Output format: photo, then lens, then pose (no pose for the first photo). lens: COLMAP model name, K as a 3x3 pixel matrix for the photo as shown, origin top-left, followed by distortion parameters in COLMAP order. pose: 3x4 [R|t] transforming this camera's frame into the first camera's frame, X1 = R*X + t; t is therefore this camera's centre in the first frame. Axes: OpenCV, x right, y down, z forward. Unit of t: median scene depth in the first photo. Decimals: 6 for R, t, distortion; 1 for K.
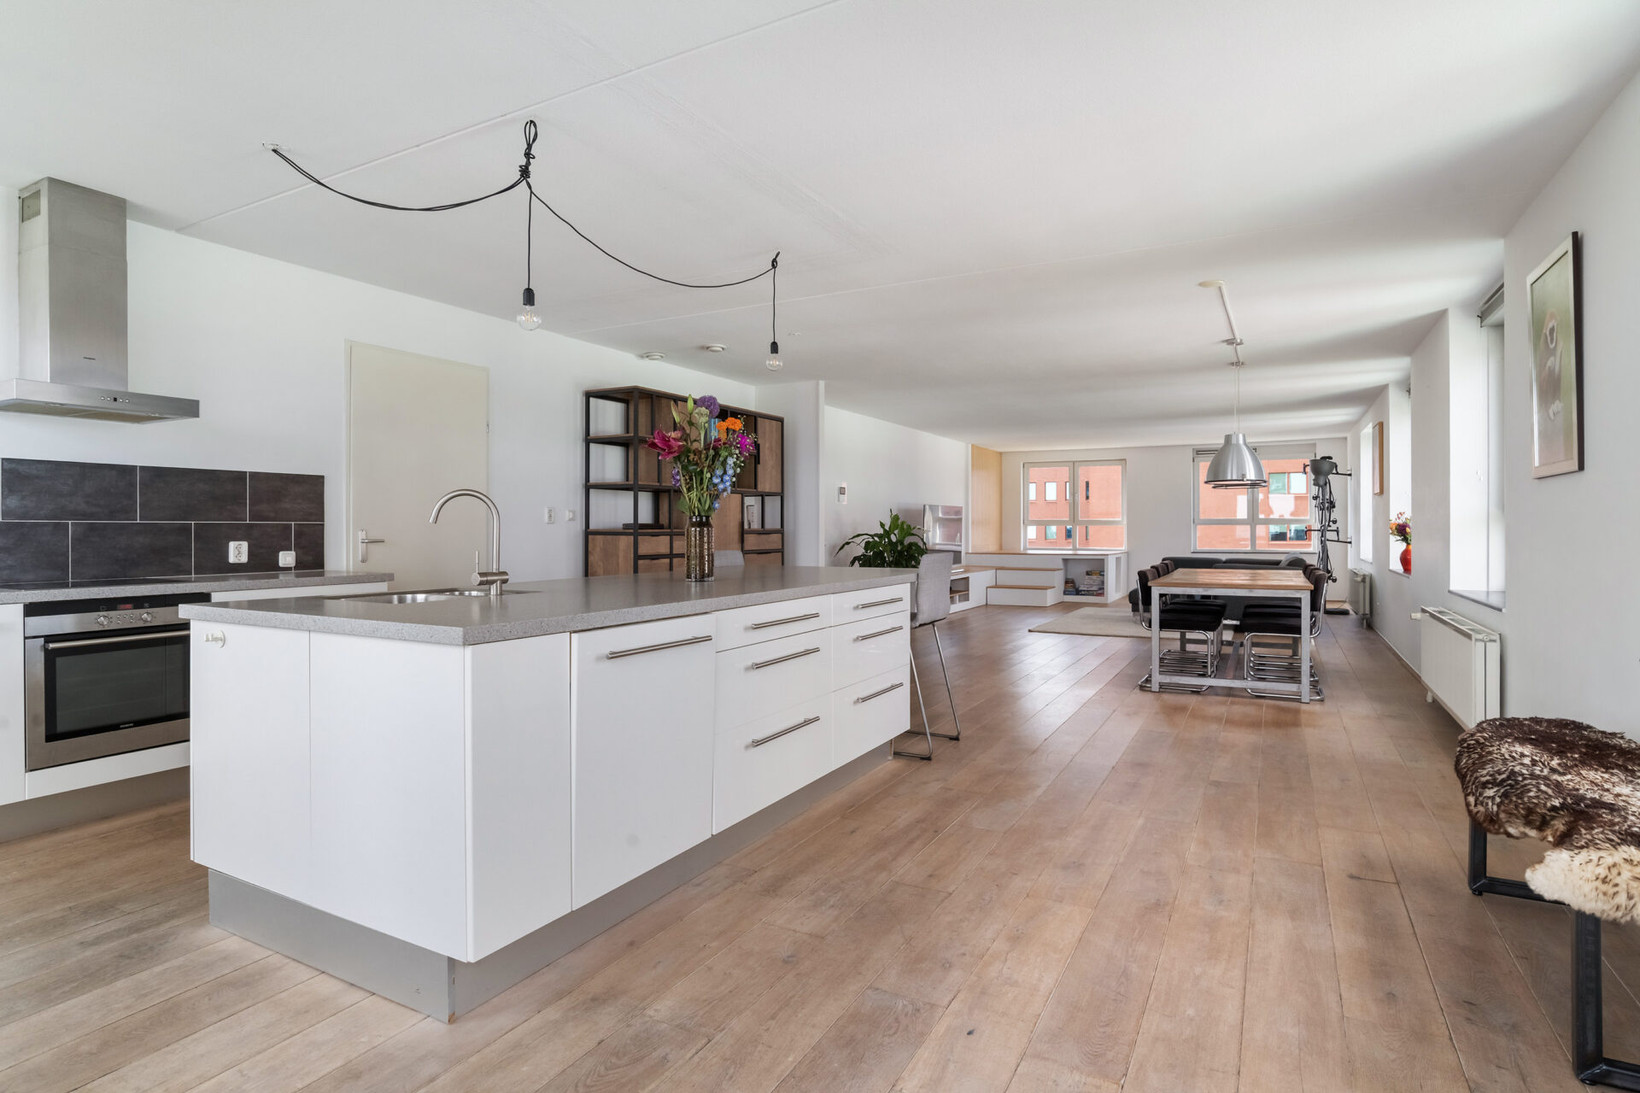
lens RADIAL K [[842.6, 0, 823.5], [0, 842.6, 537.7], [0, 0, 1]] dist [-0.036420, 0.000576]
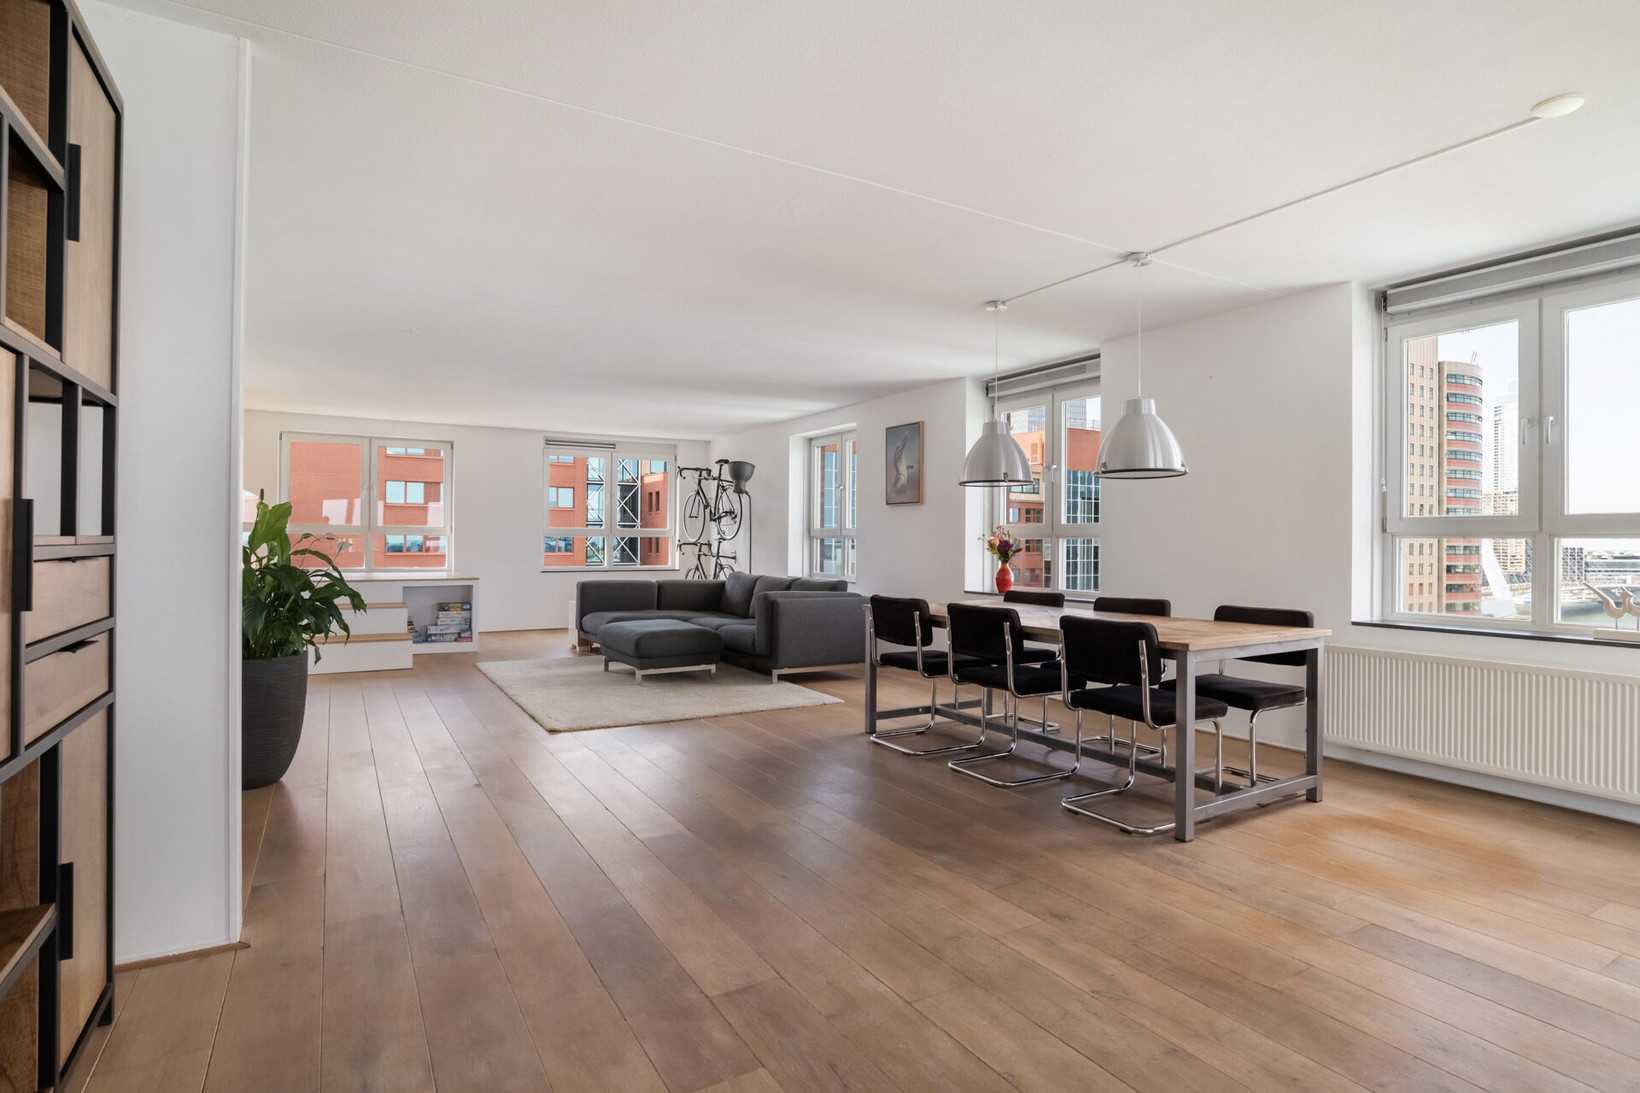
lens RADIAL K [[842.6, 0, 823.5], [0, 842.6, 537.7], [0, 0, 1]] dist [-0.036420, 0.000576]
pose [[0.519564, 0.010158, 0.854371, -0.119061], [0.000412, 0.999926, -0.012139, -0.005789], [-0.854431, 0.006659, 0.519522, 0.548017]]
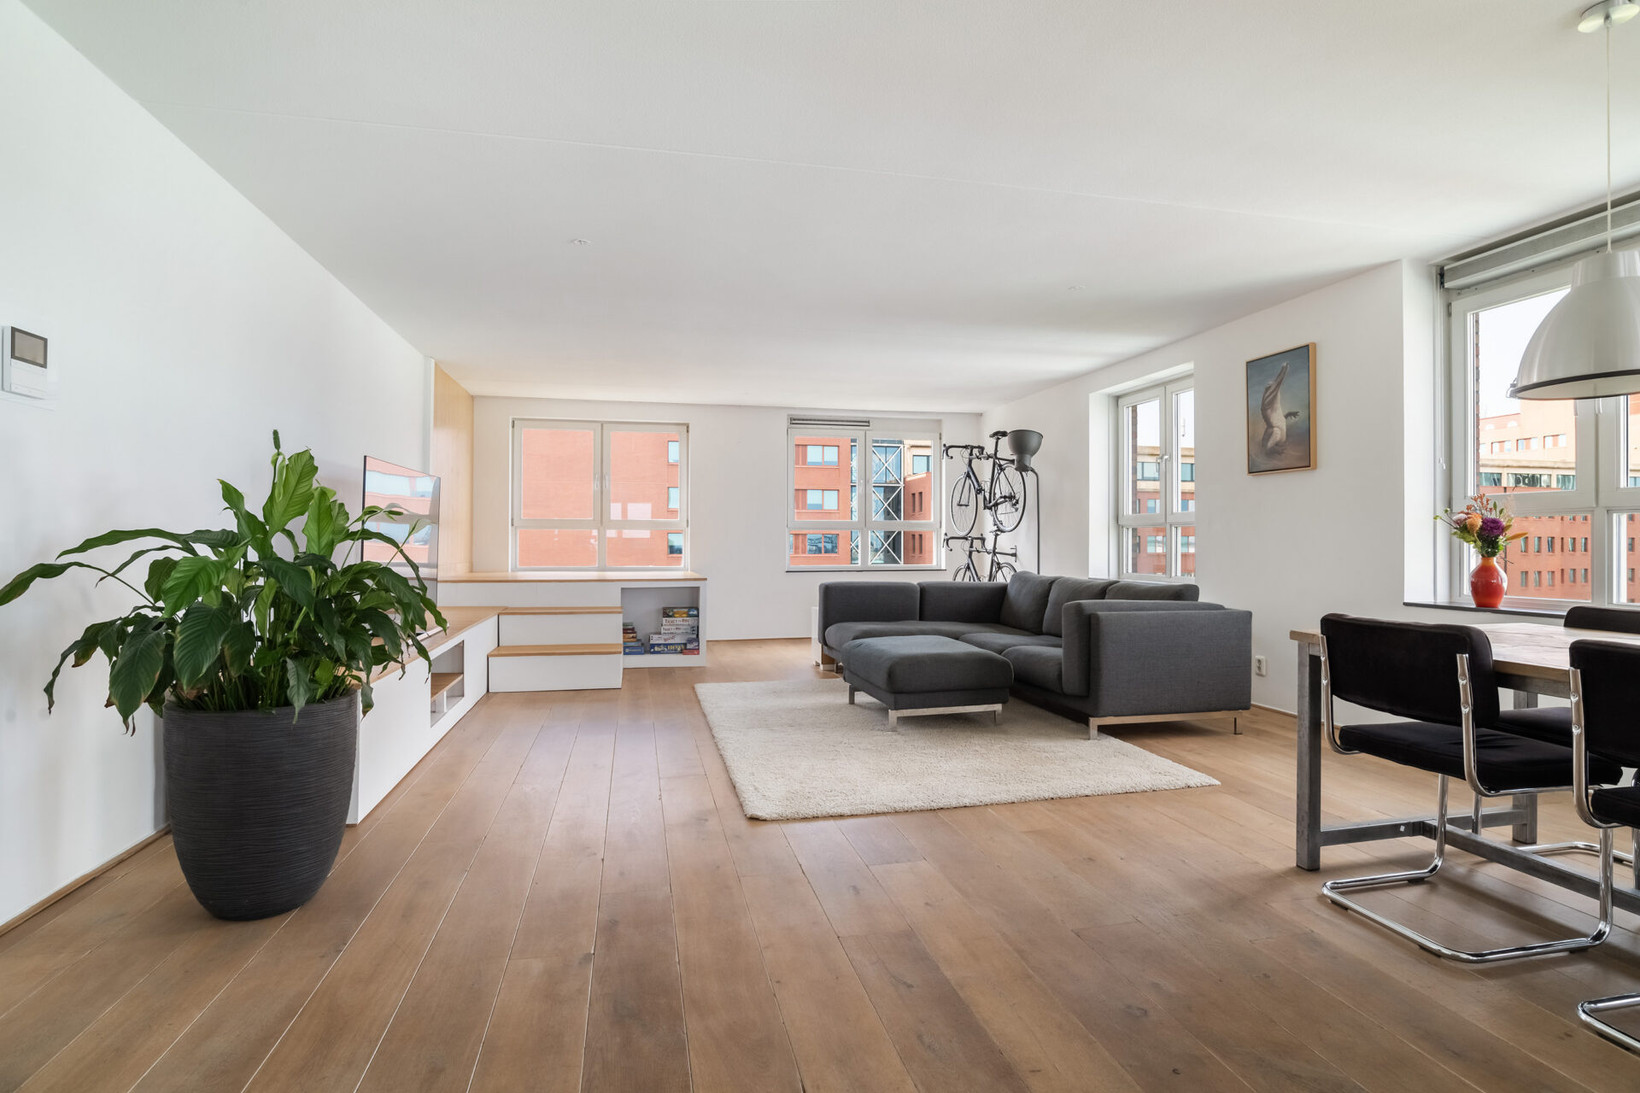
lens RADIAL K [[842.6, 0, 823.5], [0, 842.6, 537.7], [0, 0, 1]] dist [-0.036420, 0.000576]
pose [[0.755638, 0.006442, 0.654958, 0.041026], [0.004507, 0.999877, -0.015034, 0.002023], [-0.654974, 0.014312, 0.755516, 0.692413]]
